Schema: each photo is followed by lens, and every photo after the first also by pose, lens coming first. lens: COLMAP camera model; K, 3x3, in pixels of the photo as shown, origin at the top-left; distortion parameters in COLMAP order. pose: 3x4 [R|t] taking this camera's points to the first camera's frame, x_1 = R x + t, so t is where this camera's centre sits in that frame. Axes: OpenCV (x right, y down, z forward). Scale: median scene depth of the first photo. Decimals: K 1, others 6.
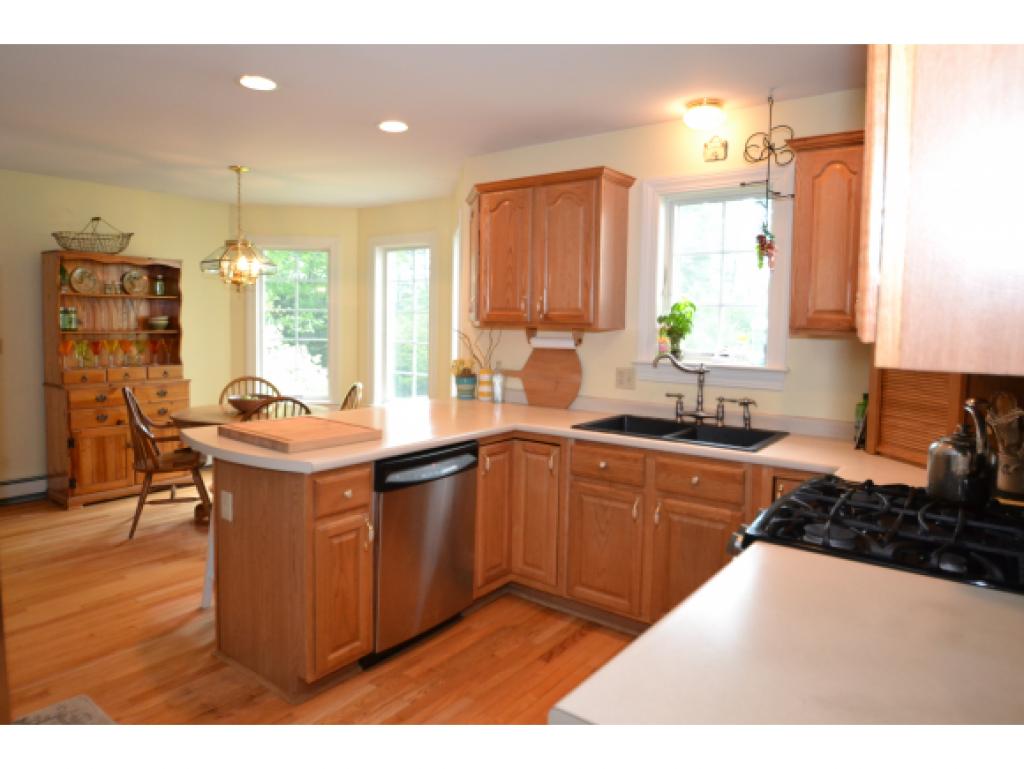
lens RADIAL K [[657.0, 0, 512.0], [0, 657.0, 384.5], [0, 0, 1]] dist [-0.003952, 0.000172]
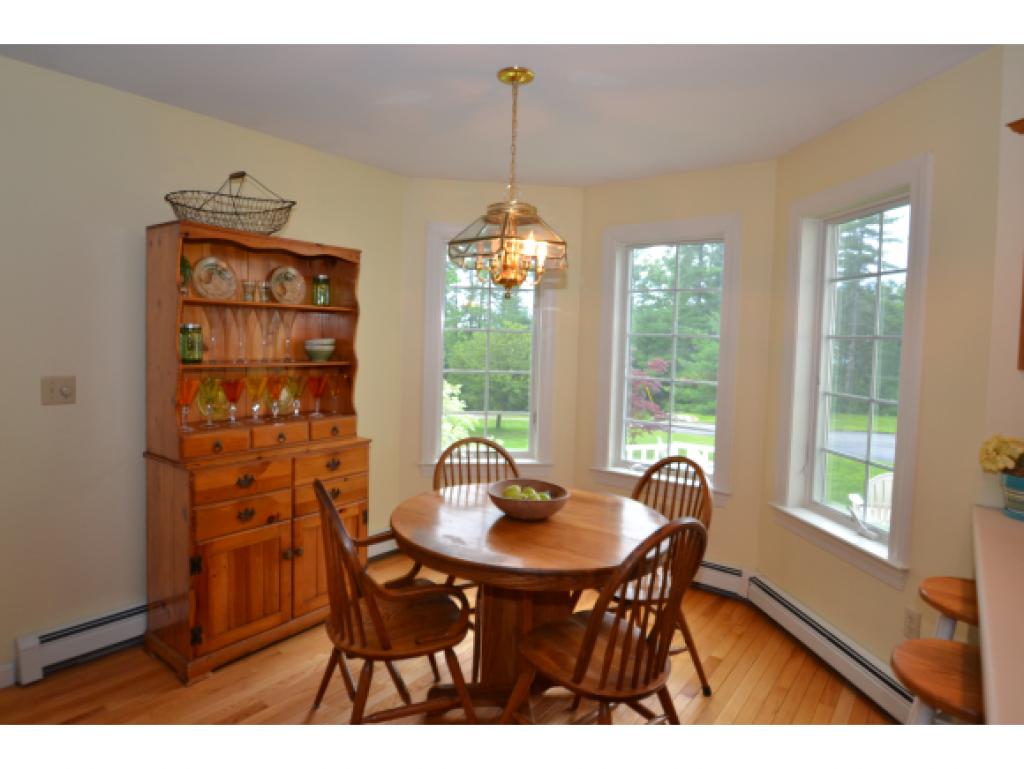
lens RADIAL K [[580.1, 0, 512.0], [0, 580.1, 384.5], [0, 0, 1]] dist [-0.003535, -0.001383]
pose [[0.999926, 0.004520, 0.011262, -0.385165], [-0.004202, 0.999596, -0.028108, -0.048204], [-0.011385, 0.028059, 0.999541, 0.470365]]
